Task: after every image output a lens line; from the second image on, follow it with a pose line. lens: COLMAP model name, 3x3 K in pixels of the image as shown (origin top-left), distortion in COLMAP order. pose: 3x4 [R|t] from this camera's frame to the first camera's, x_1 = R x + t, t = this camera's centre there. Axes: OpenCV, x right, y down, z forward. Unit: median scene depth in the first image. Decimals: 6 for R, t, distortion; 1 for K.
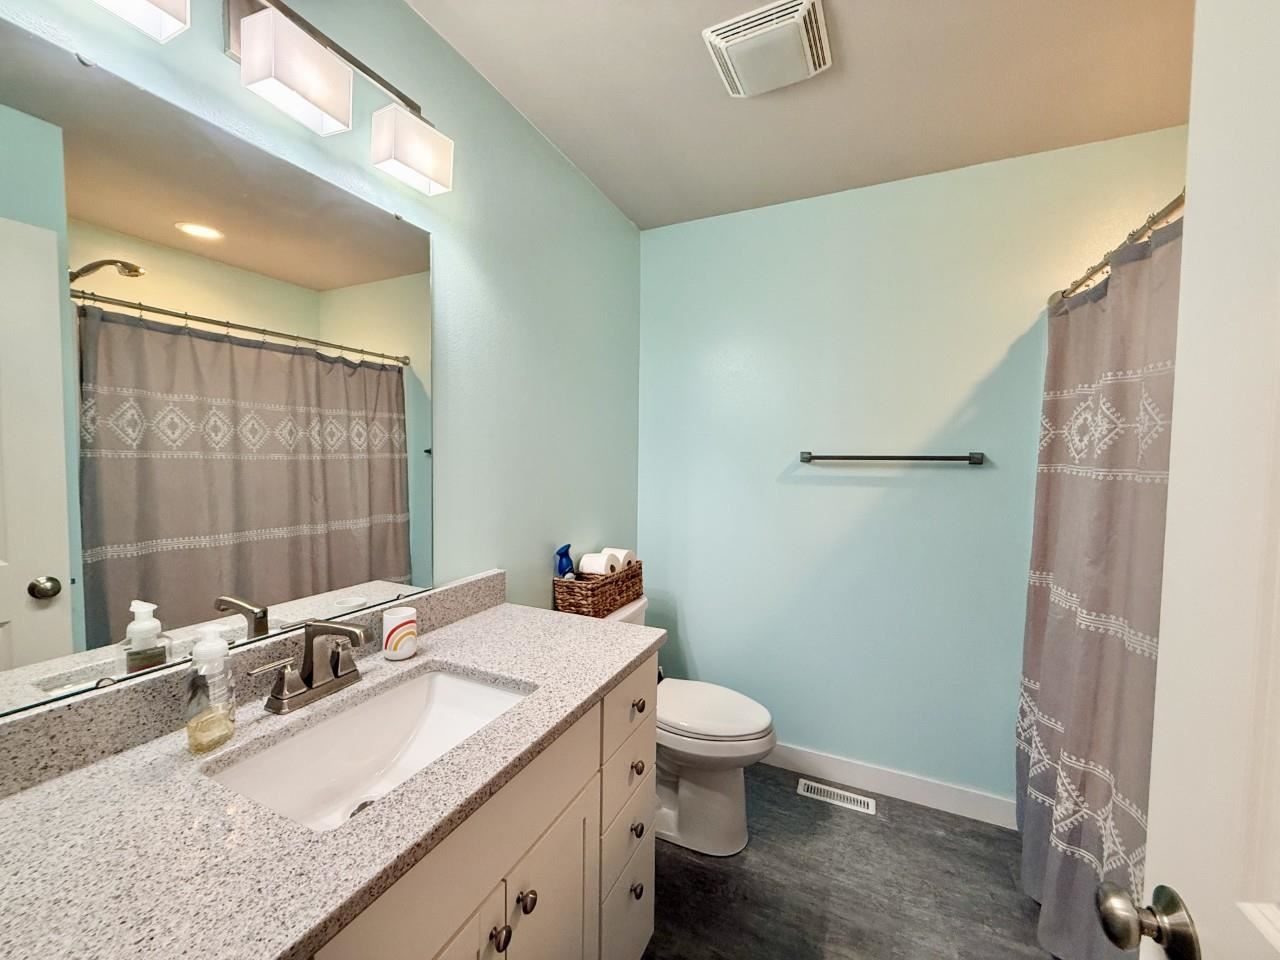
lens RADIAL K [[509.4, 0, 637.1], [0, 509.4, 476.0], [0, 0, 1]] dist [0.005639, -0.000062]
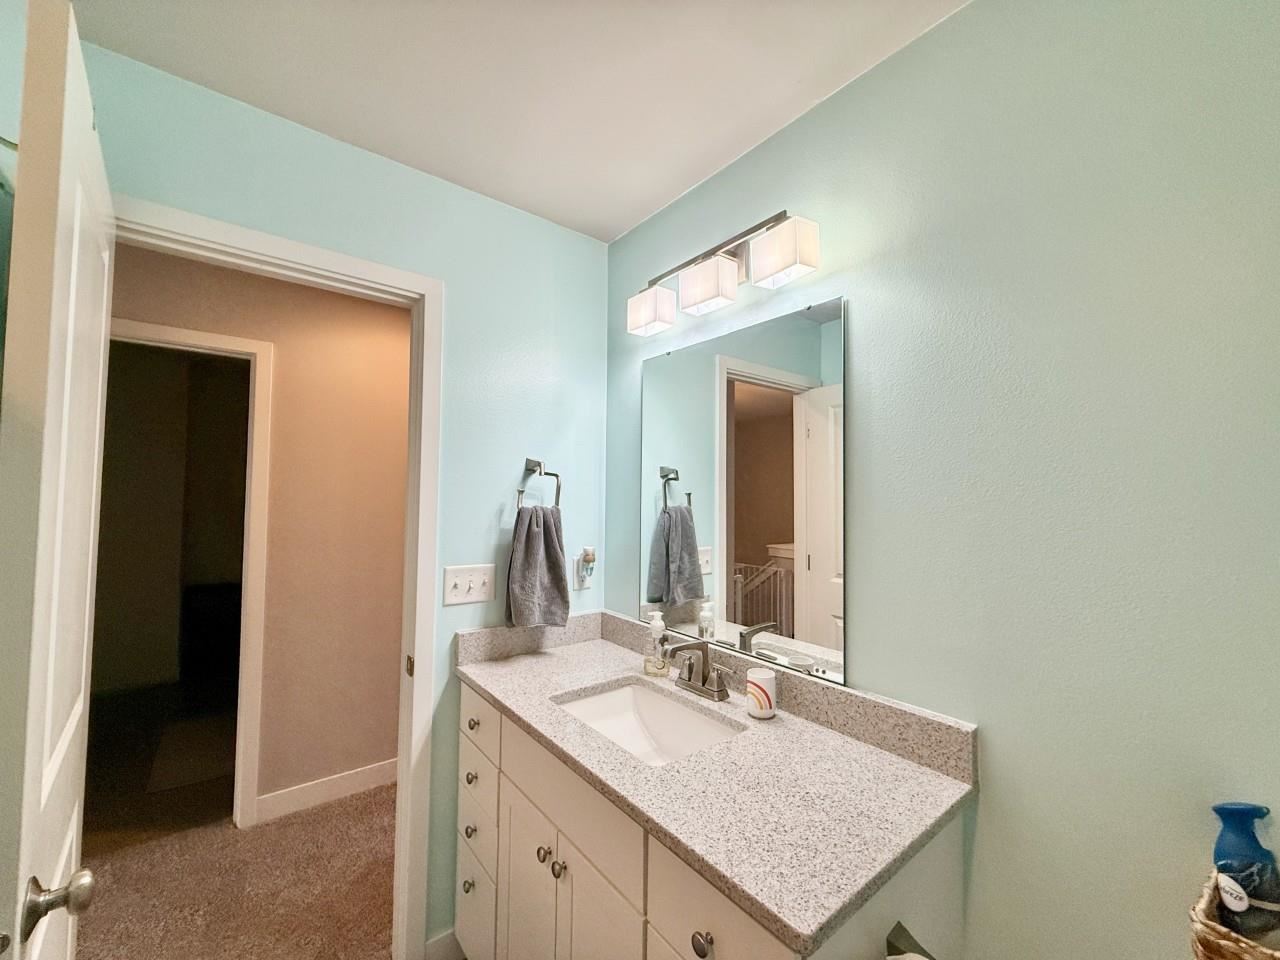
lens RADIAL K [[509.4, 0, 635.7], [0, 509.4, 478.0], [0, 0, 1]] dist [0.005639, -0.000062]
pose [[-0.444278, -0.052608, -0.894343, 0.732299], [-0.057183, 0.997904, -0.030293, -0.115716], [0.894062, 0.037683, -0.446355, 1.363403]]
